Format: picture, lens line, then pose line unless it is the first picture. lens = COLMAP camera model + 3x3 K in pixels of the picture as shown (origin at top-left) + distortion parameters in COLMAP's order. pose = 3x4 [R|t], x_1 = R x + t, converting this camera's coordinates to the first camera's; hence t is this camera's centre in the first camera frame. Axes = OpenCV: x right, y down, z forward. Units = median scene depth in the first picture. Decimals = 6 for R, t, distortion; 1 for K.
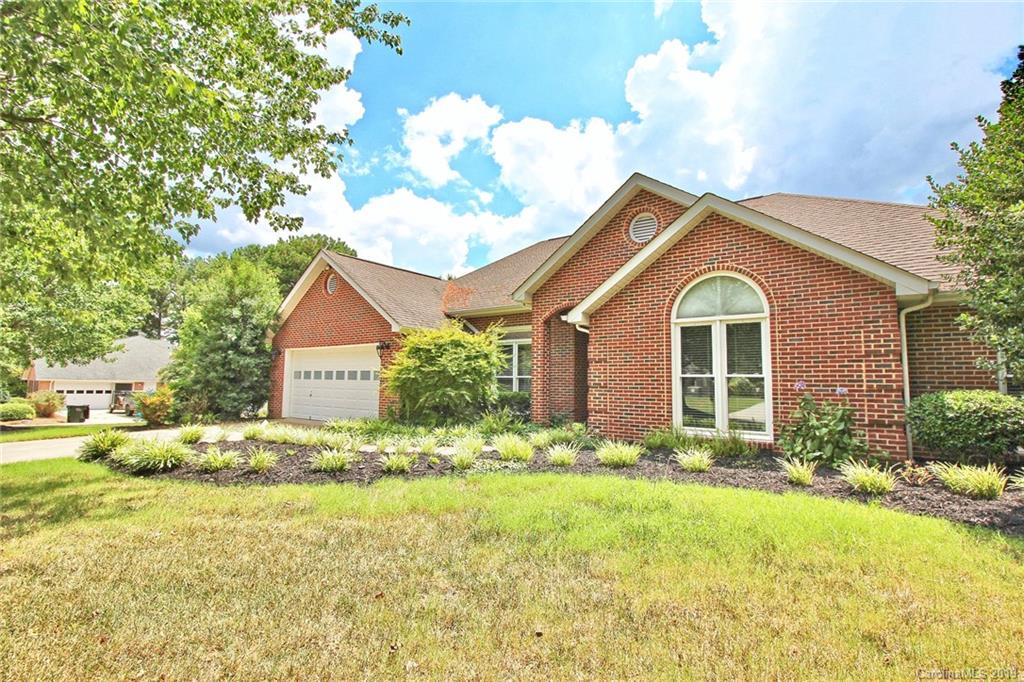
lens RADIAL K [[503.1, 0, 505.8], [0, 503.1, 334.4], [0, 0, 1]] dist [-0.002851, -0.001487]
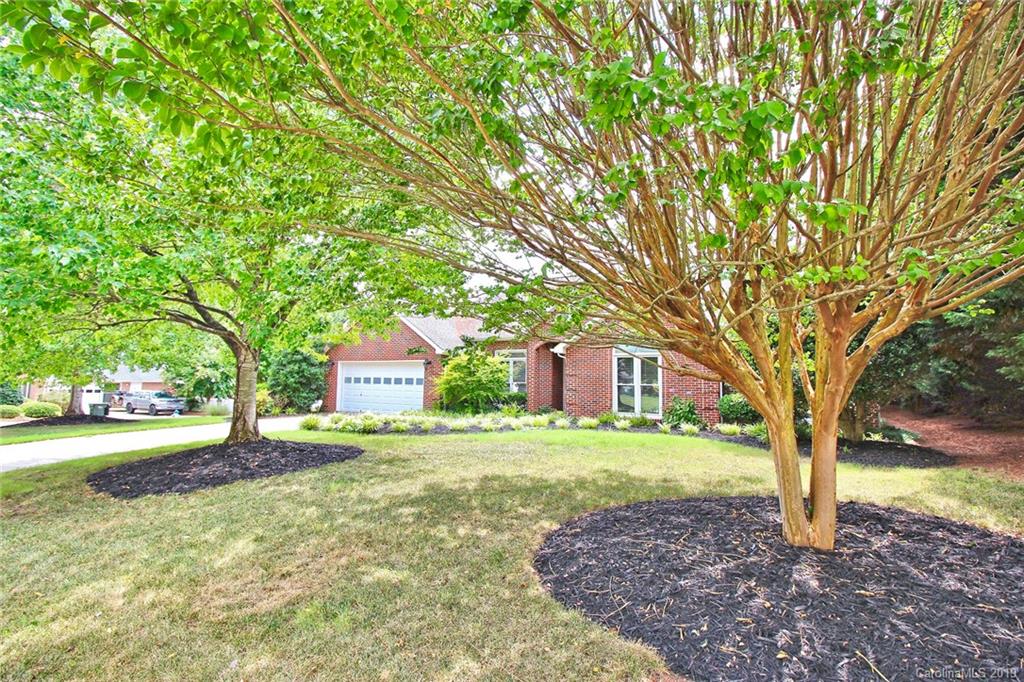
lens RADIAL K [[503.1, 0, 515.0], [0, 503.1, 348.0], [0, 0, 1]] dist [-0.002851, -0.001487]
pose [[0.990442, 0.013080, 0.137309, -0.237030], [-0.017016, 0.999476, 0.027529, -0.081835], [-0.136877, -0.029602, 0.990146, -0.659621]]
